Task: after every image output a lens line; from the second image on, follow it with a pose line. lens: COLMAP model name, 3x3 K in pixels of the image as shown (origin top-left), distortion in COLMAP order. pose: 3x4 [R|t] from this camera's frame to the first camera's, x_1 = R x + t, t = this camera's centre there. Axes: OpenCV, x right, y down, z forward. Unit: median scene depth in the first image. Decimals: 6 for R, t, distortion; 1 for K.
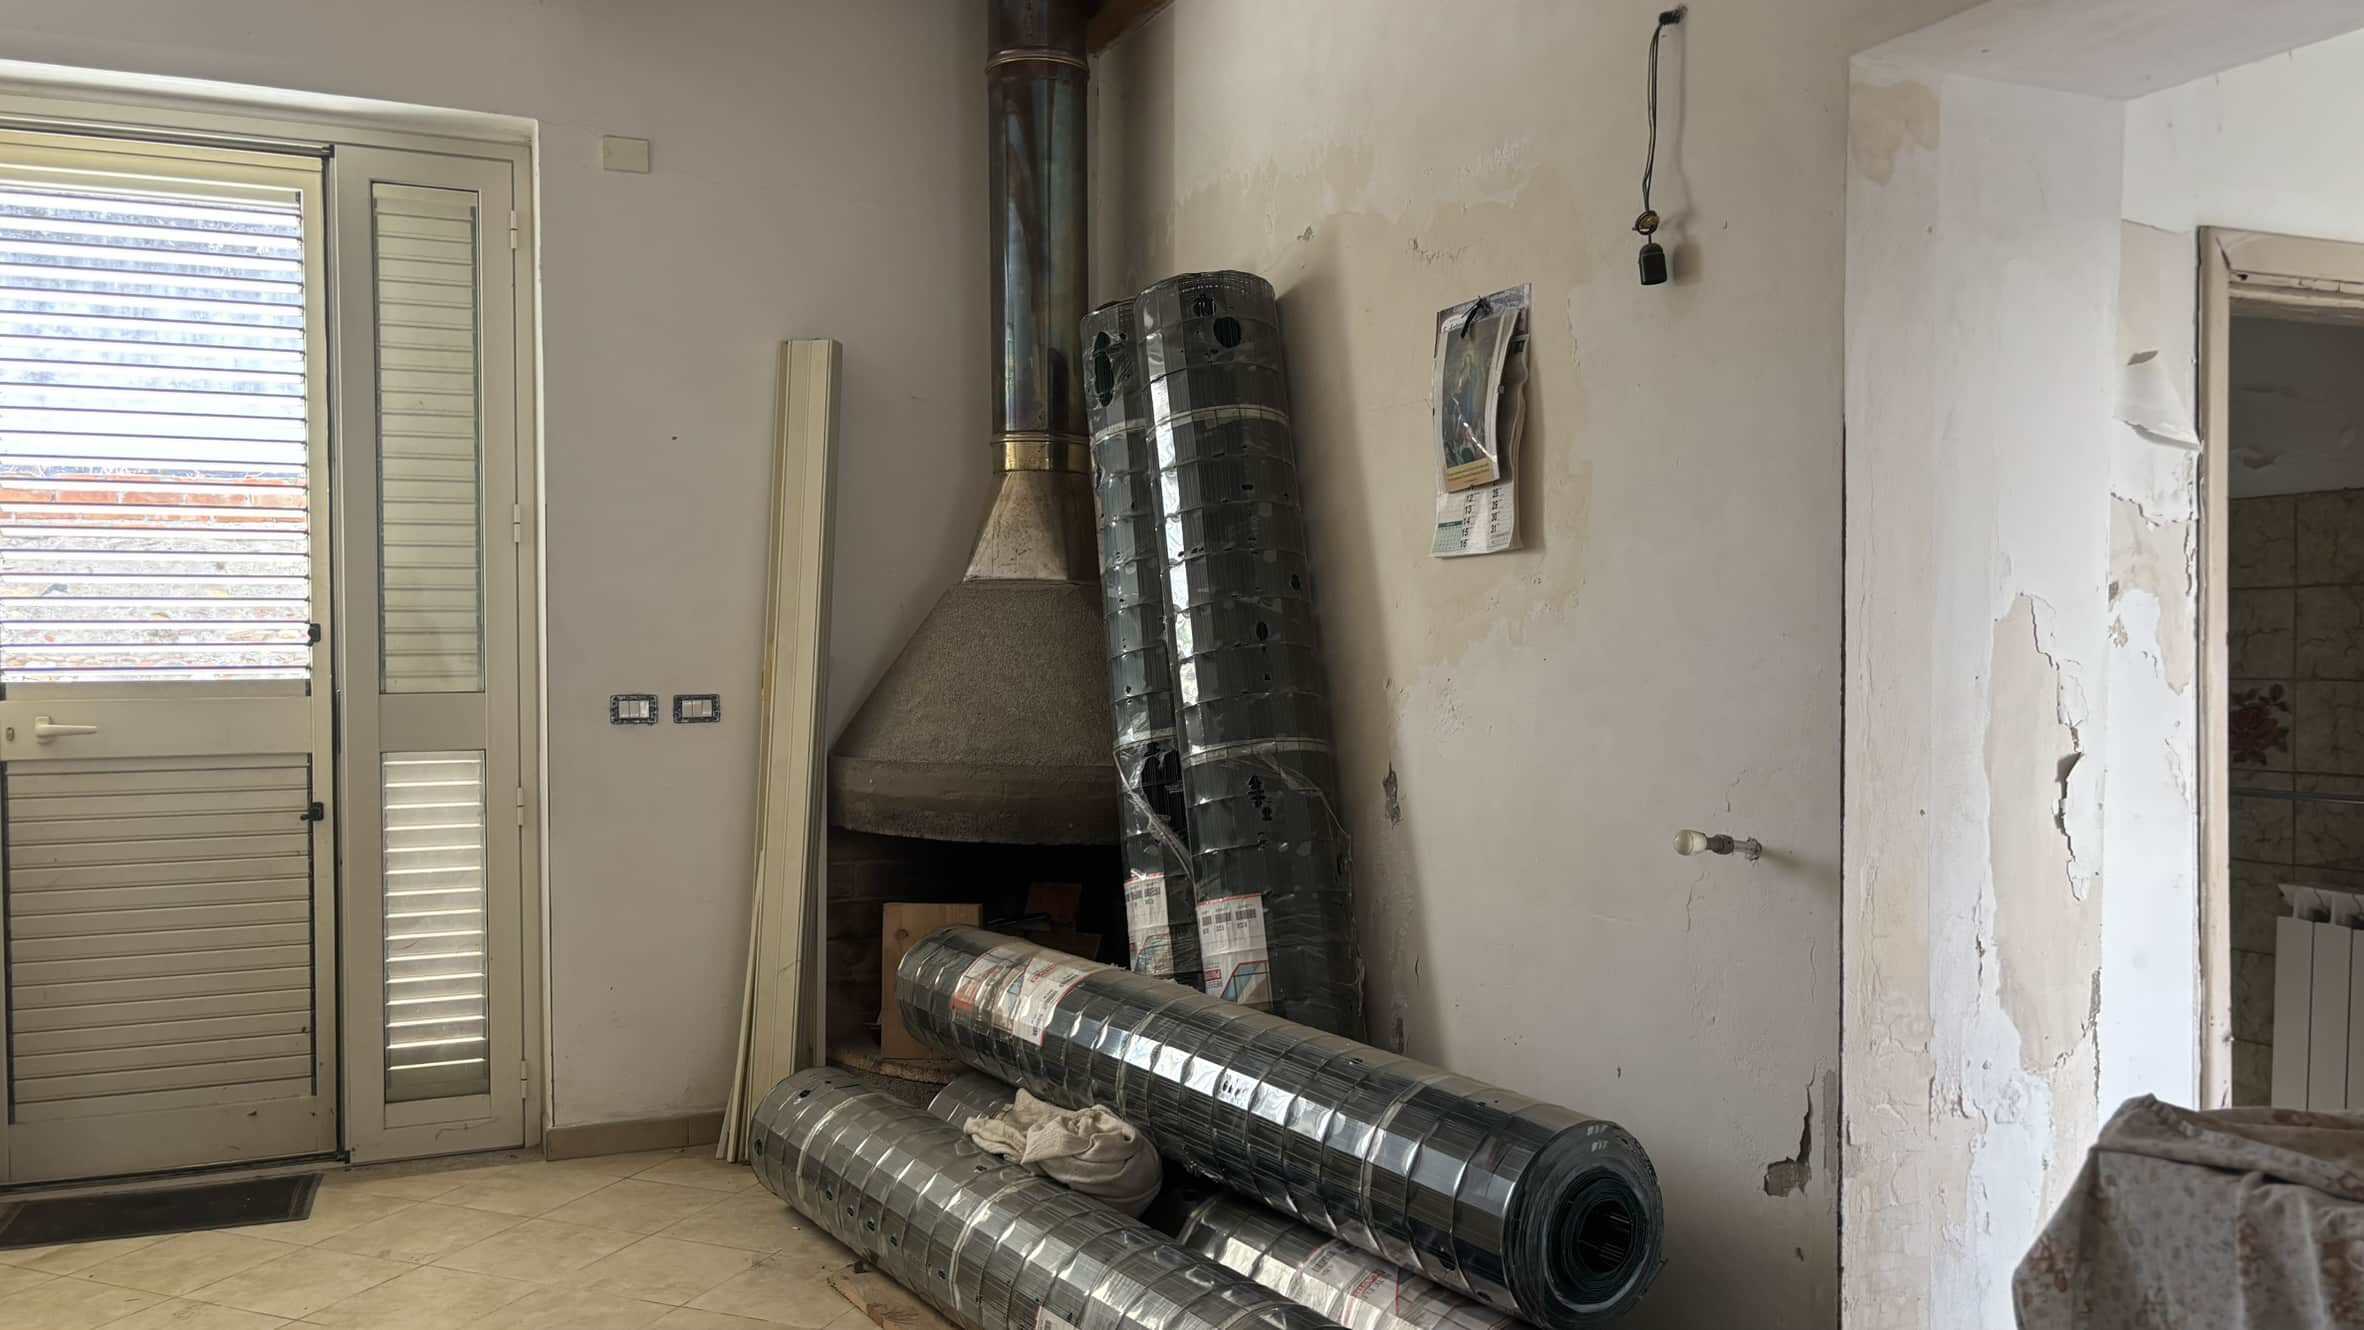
lens RADIAL K [[1843.8, 0, 1255.9], [0, 1843.8, 692.8], [0, 0, 1]] dist [0.052370, -0.063789]
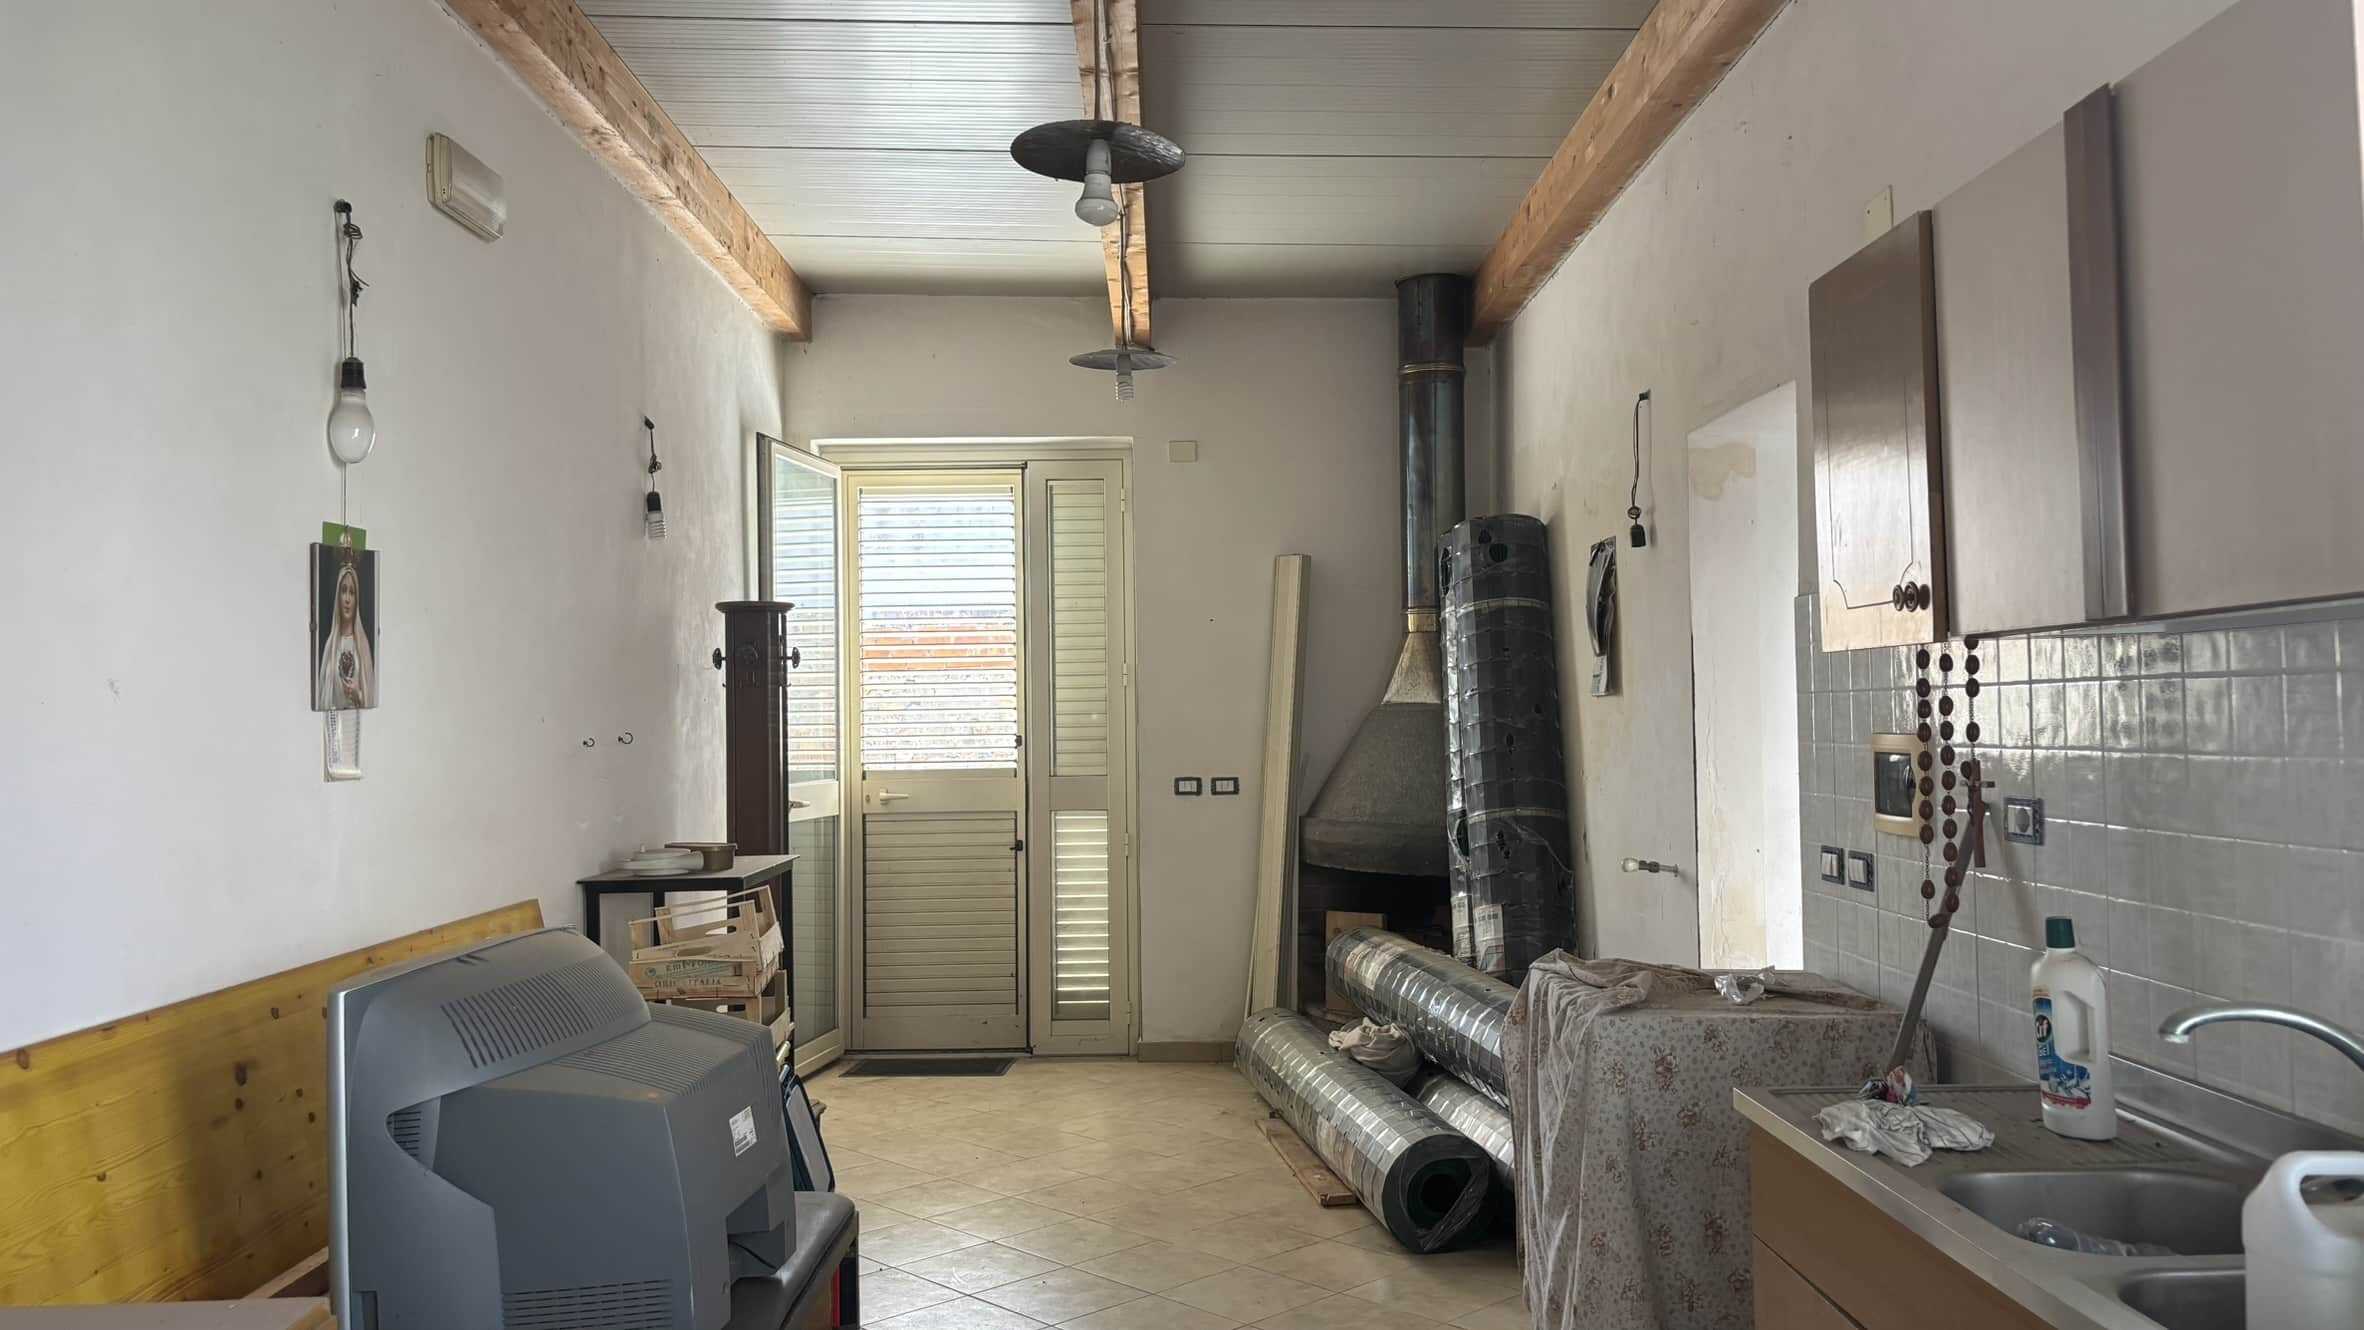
lens RADIAL K [[1843.8, 0, 1255.9], [0, 1843.8, 692.8], [0, 0, 1]] dist [0.052370, -0.063789]
pose [[0.918635, -0.014371, -0.394846, 0.375748], [-0.002334, 0.999123, -0.041796, -0.006102], [0.395100, 0.039317, 0.917796, -0.485900]]
